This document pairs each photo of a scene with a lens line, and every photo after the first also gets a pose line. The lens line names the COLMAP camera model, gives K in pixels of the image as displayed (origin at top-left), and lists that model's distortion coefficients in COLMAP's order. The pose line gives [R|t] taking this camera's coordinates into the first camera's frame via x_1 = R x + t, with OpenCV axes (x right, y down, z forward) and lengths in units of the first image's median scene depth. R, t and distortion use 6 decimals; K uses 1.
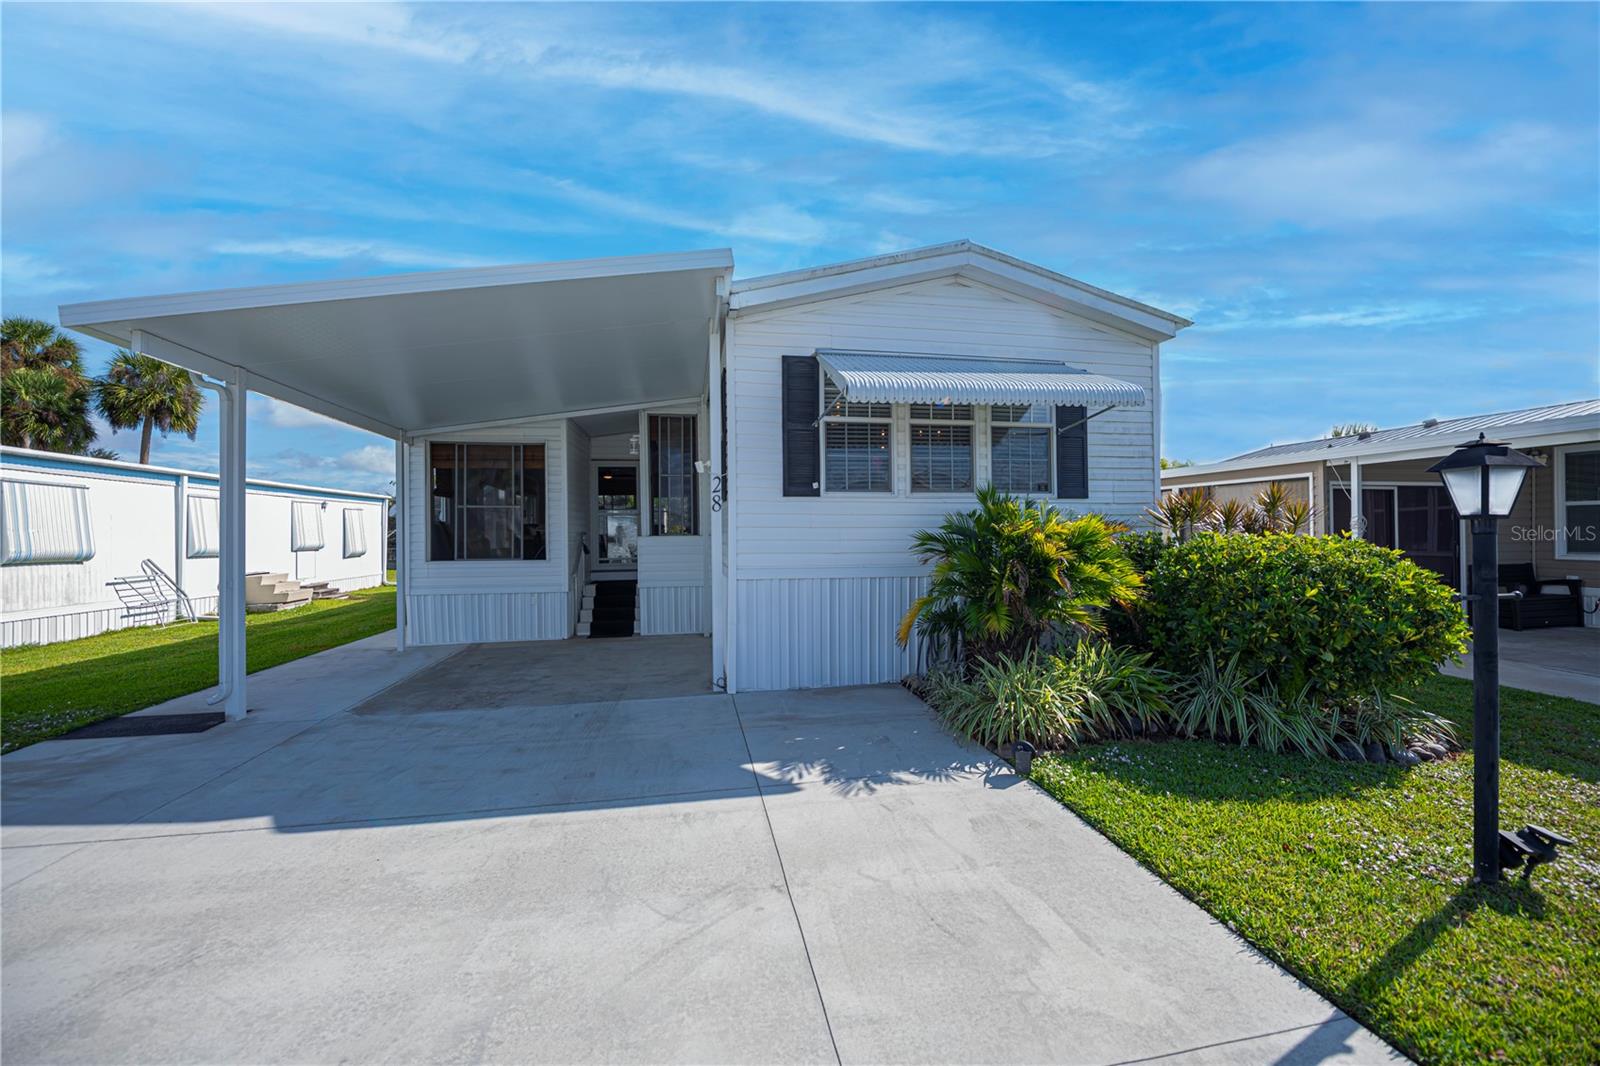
lens RADIAL K [[627.8, 0, 809.9], [0, 627.8, 489.2], [0, 0, 1]] dist [-0.014832, -0.000666]
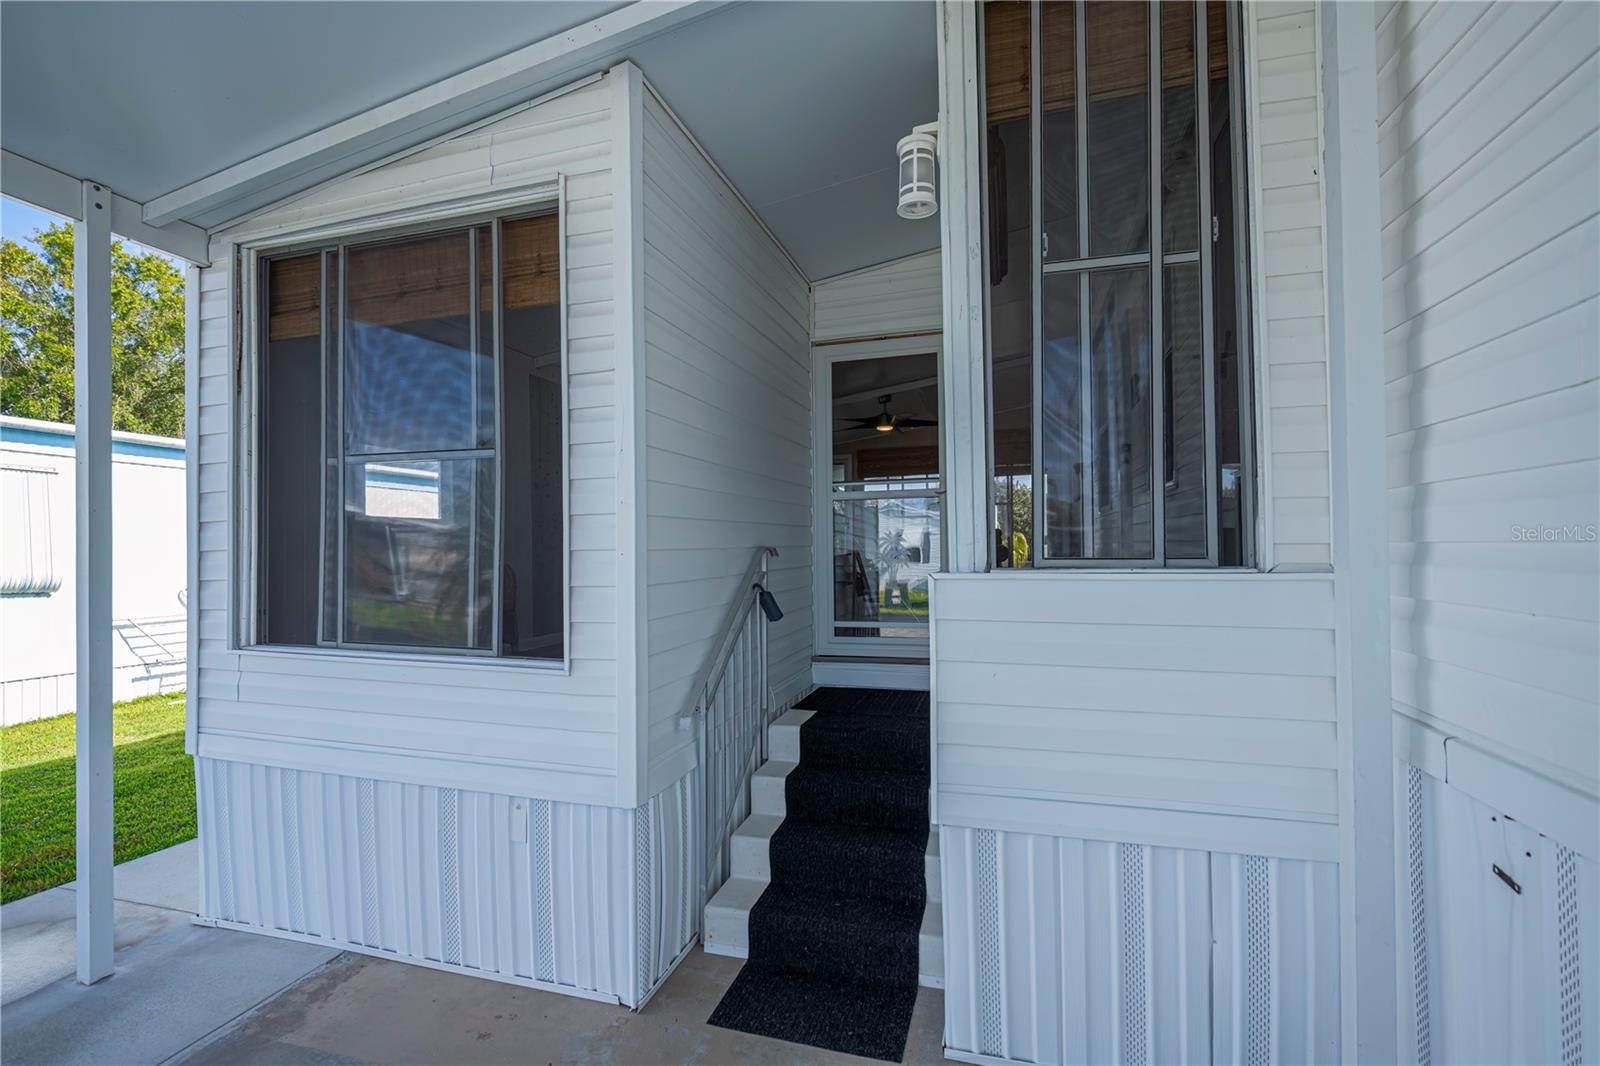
lens RADIAL K [[695.4, 0, 801.1], [0, 695.4, 589.7], [0, 0, 1]] dist [-0.011858, -0.001975]
pose [[0.883718, 0.033146, -0.466844, -0.210950], [0.032011, 0.990872, 0.130948, 0.050905], [0.466923, -0.130665, 0.874591, 0.798756]]
